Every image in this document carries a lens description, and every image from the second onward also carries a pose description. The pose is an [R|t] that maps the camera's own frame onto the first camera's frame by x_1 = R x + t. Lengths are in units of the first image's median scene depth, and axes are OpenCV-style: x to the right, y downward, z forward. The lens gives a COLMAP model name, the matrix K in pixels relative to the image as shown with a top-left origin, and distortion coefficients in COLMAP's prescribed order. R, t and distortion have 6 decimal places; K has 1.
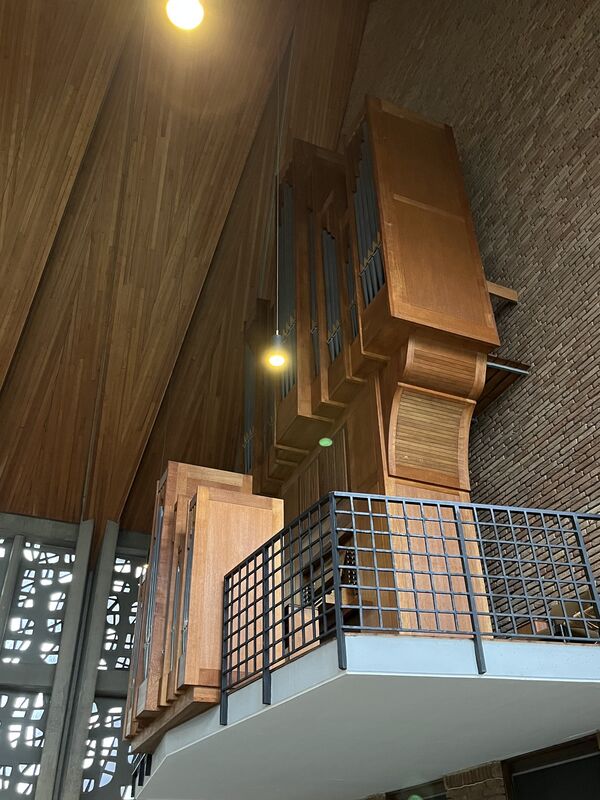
lens RADIAL K [[727.4, 0, 303.3], [0, 727.4, 399.9], [0, 0, 1]] dist [0.026448, 0.000000]
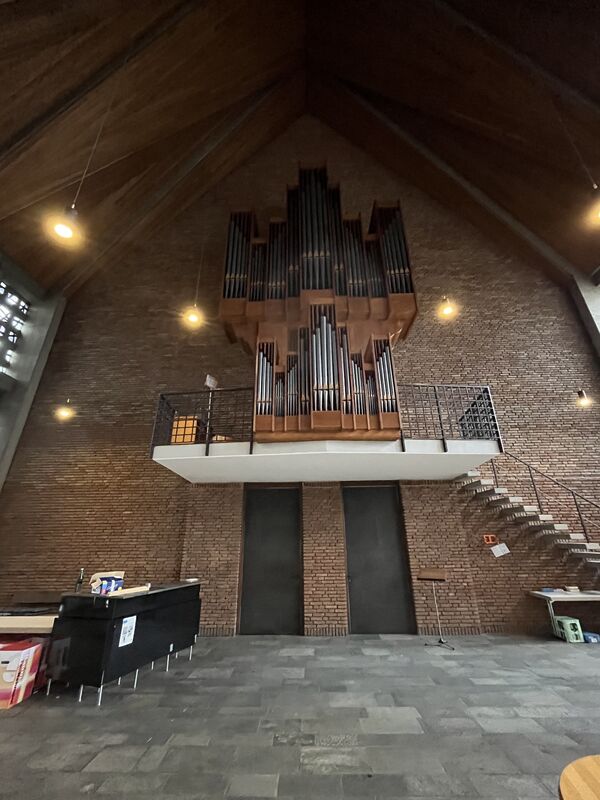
lens RADIAL K [[332.0, 0, 299.7], [0, 332.0, 399.9], [0, 0, 1]] dist [-0.007837, 0.001141]
pose [[0.417175, 0.357165, 0.835702, -0.724253], [-0.520711, 0.847581, -0.102308, 0.382222], [-0.744866, -0.392479, 0.539570, 0.513249]]
